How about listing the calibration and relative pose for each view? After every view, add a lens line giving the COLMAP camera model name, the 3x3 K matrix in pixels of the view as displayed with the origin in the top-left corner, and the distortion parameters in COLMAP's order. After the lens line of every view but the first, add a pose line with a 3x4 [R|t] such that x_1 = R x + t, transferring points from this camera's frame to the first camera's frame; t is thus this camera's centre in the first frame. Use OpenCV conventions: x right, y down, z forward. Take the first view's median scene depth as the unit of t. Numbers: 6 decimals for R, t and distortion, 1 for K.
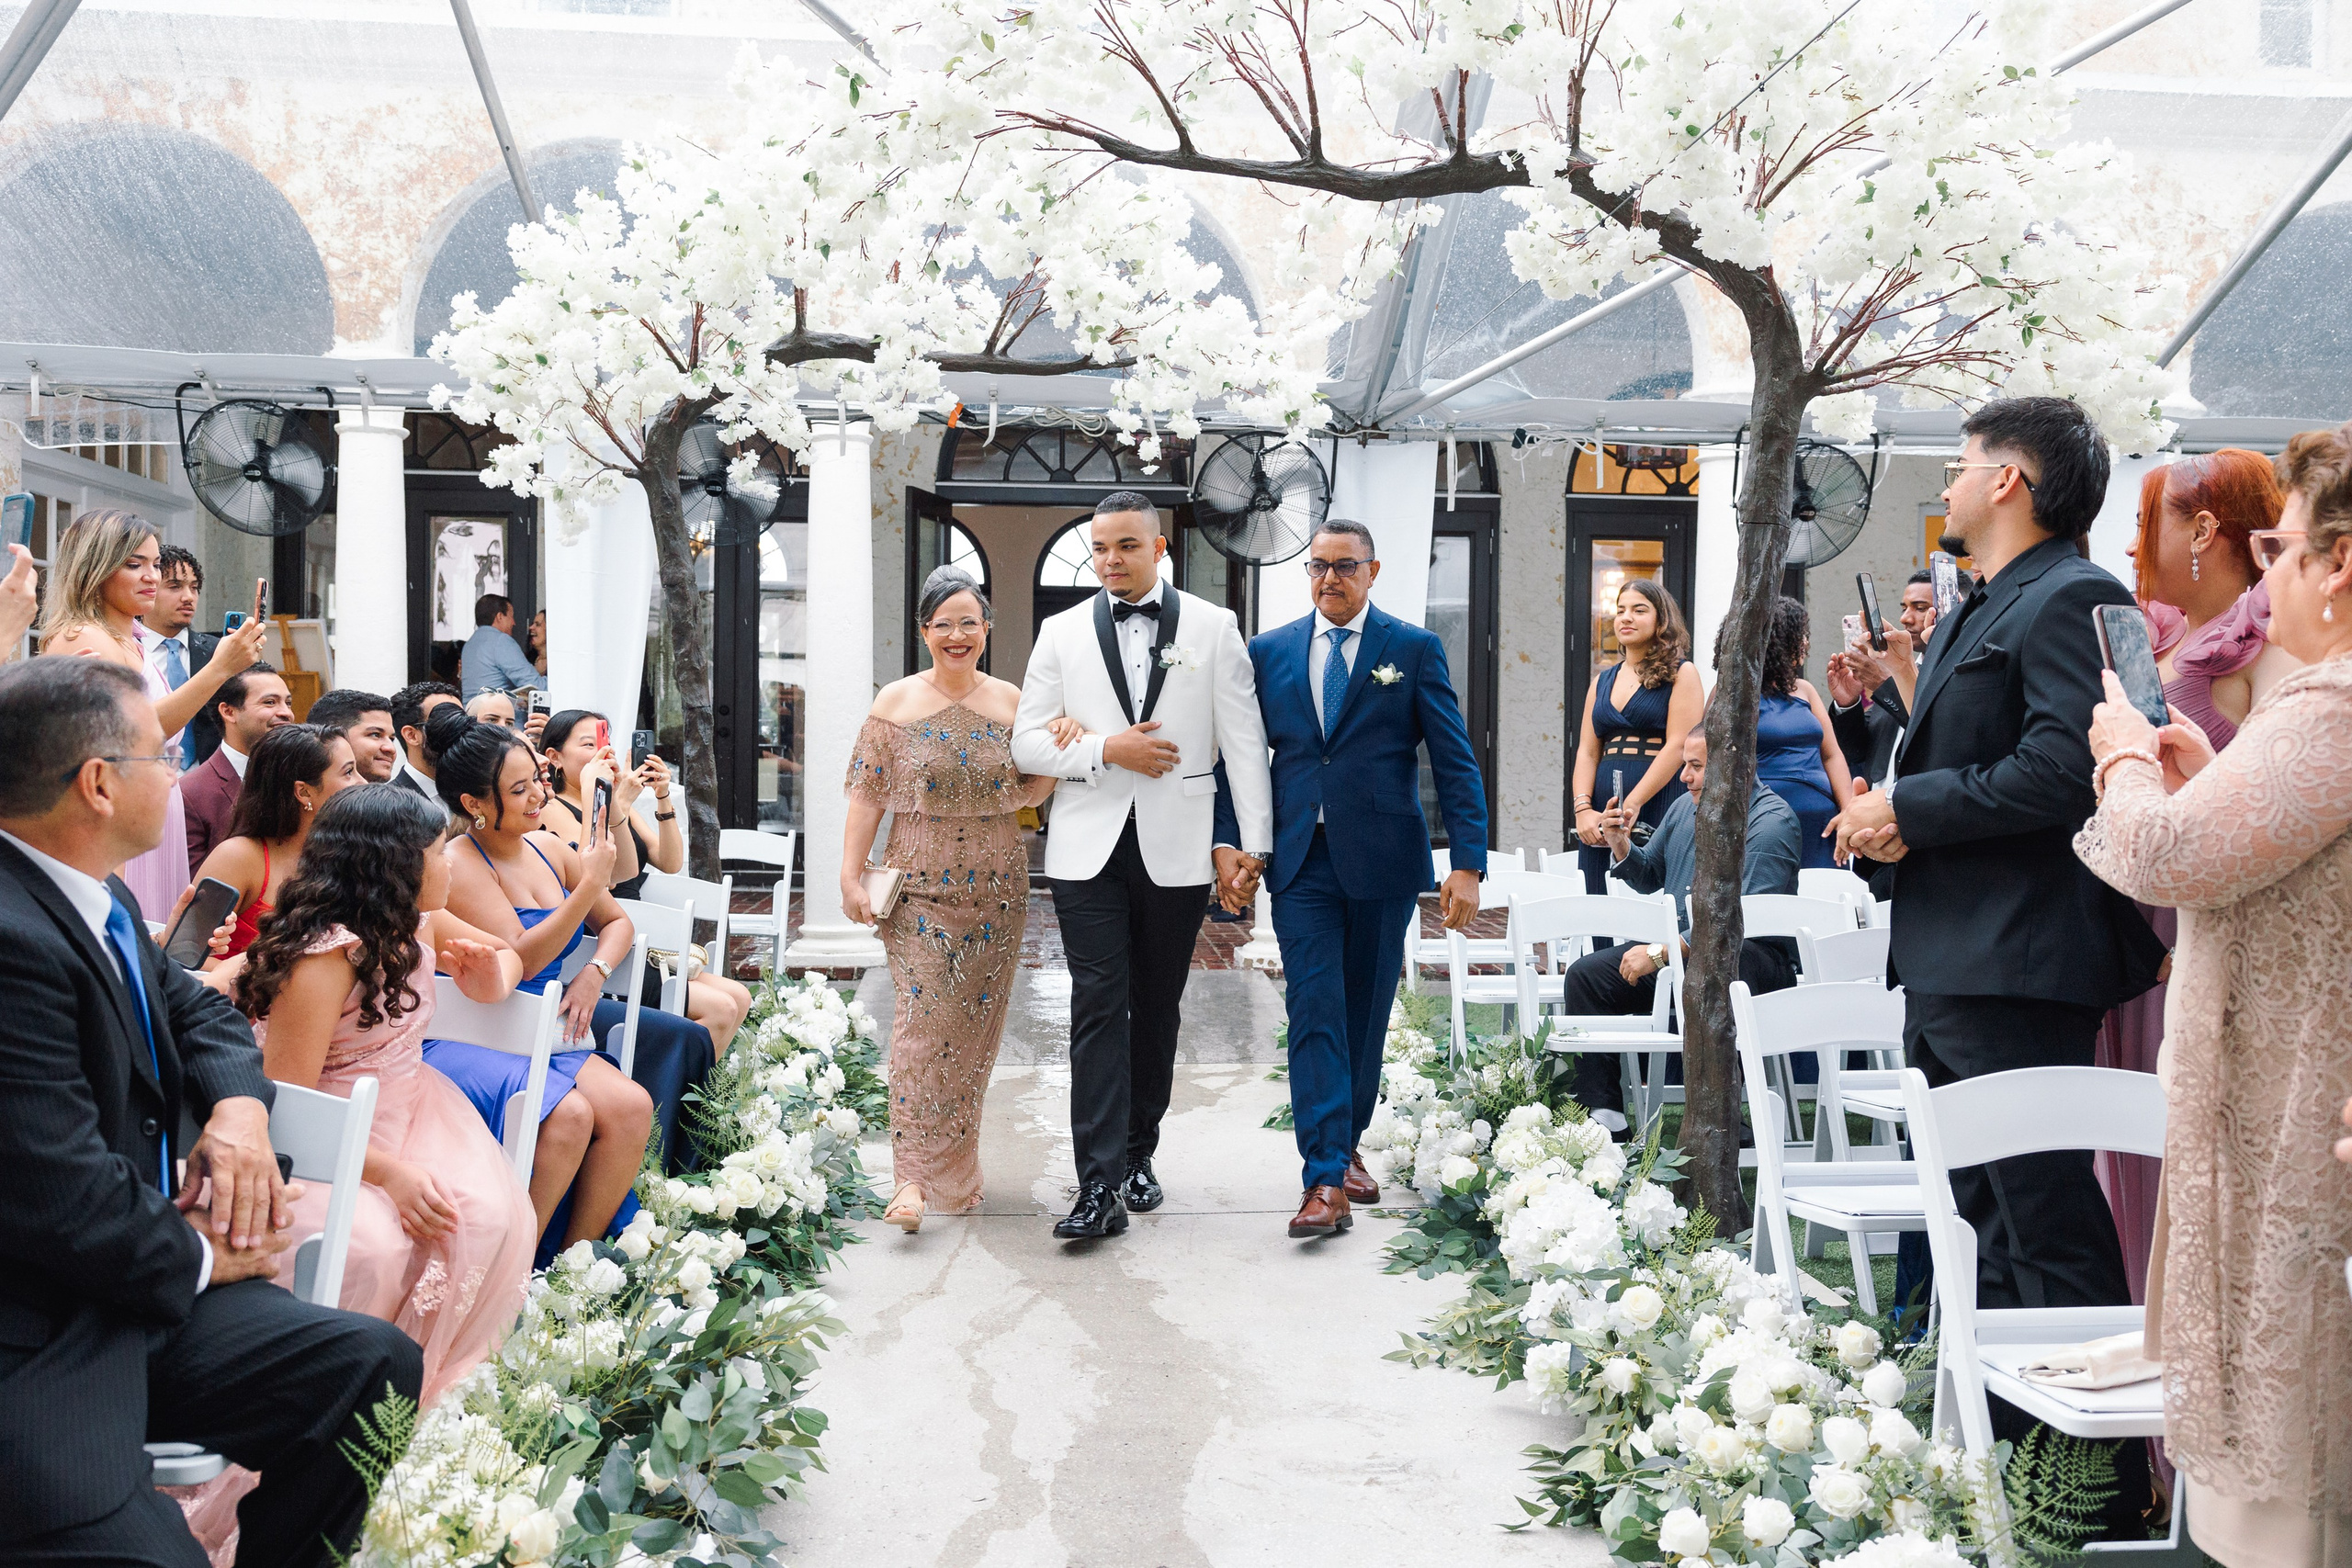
lens RADIAL K [[2264.1, 0, 1176.0], [0, 2264.1, 784.0], [0, 0, 1]] dist [0.008624, 0.014927]
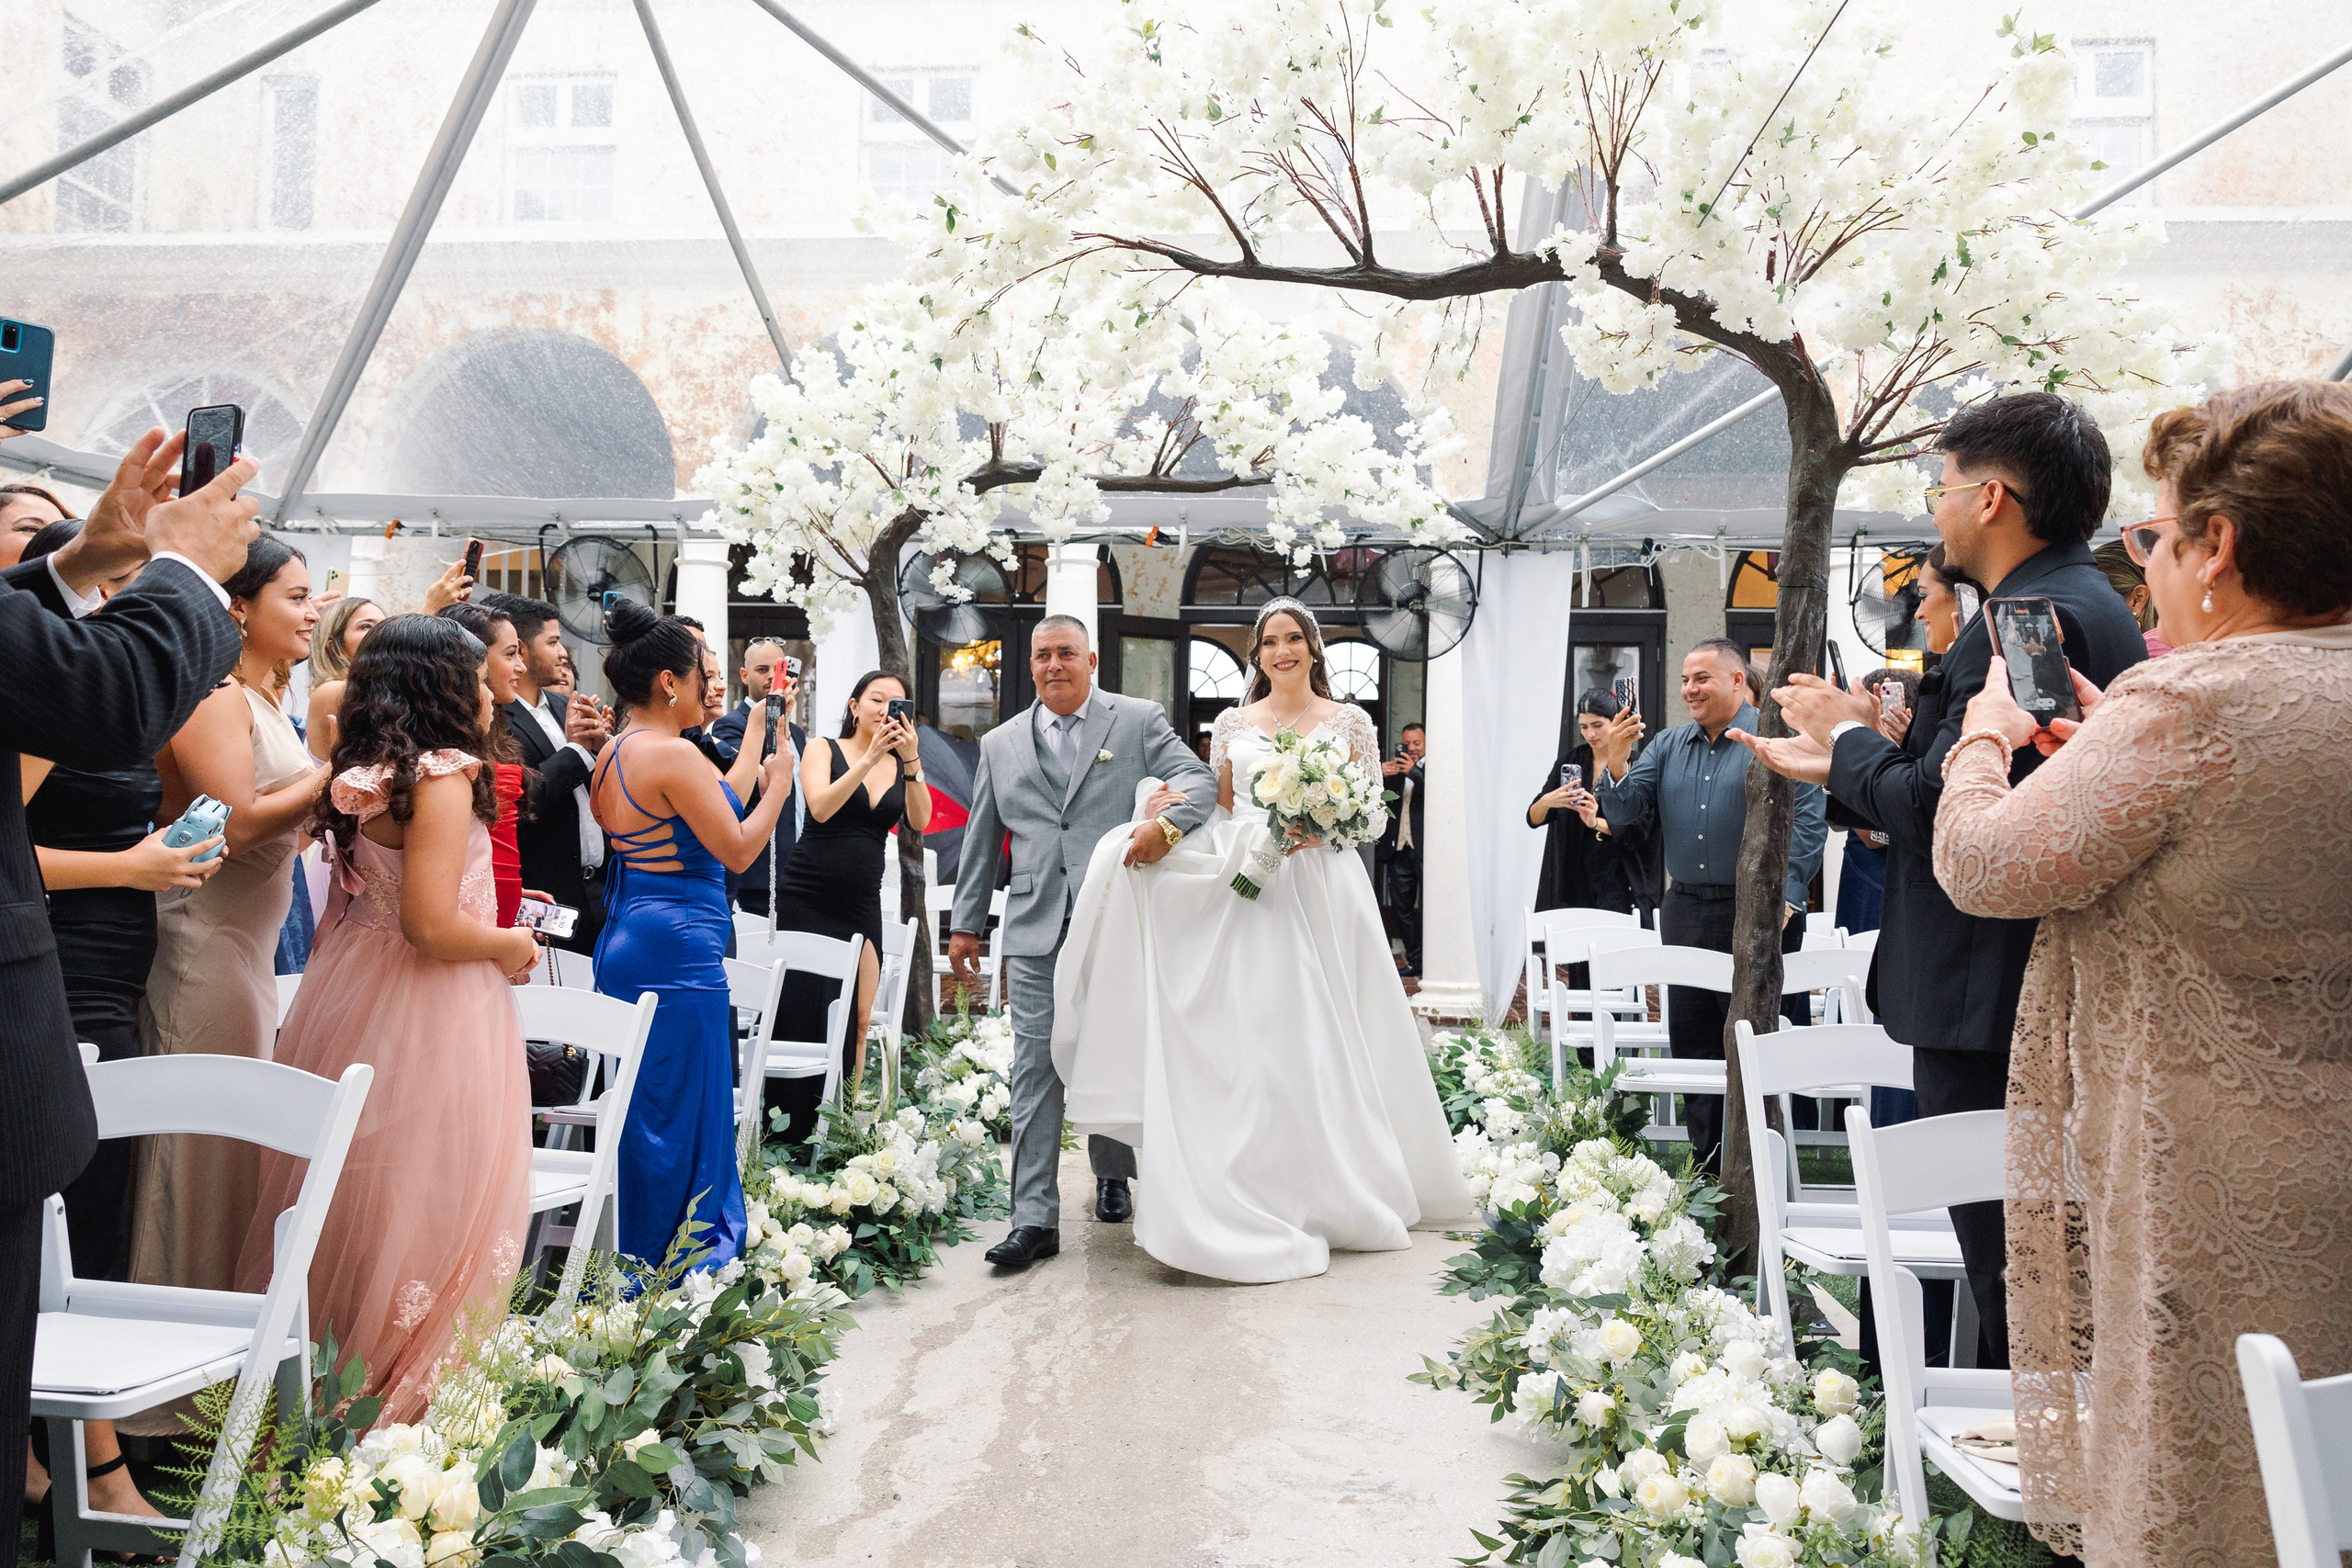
lens RADIAL K [[1791.2, 0, 1176.0], [0, 1791.2, 784.0], [0, 0, 1]] dist [0.006211, 0.007539]
pose [[0.984296, 0.001393, -0.176520, 0.122450], [-0.010845, 0.998557, -0.052592, 0.023063], [0.176192, 0.053681, 0.982891, 0.139639]]
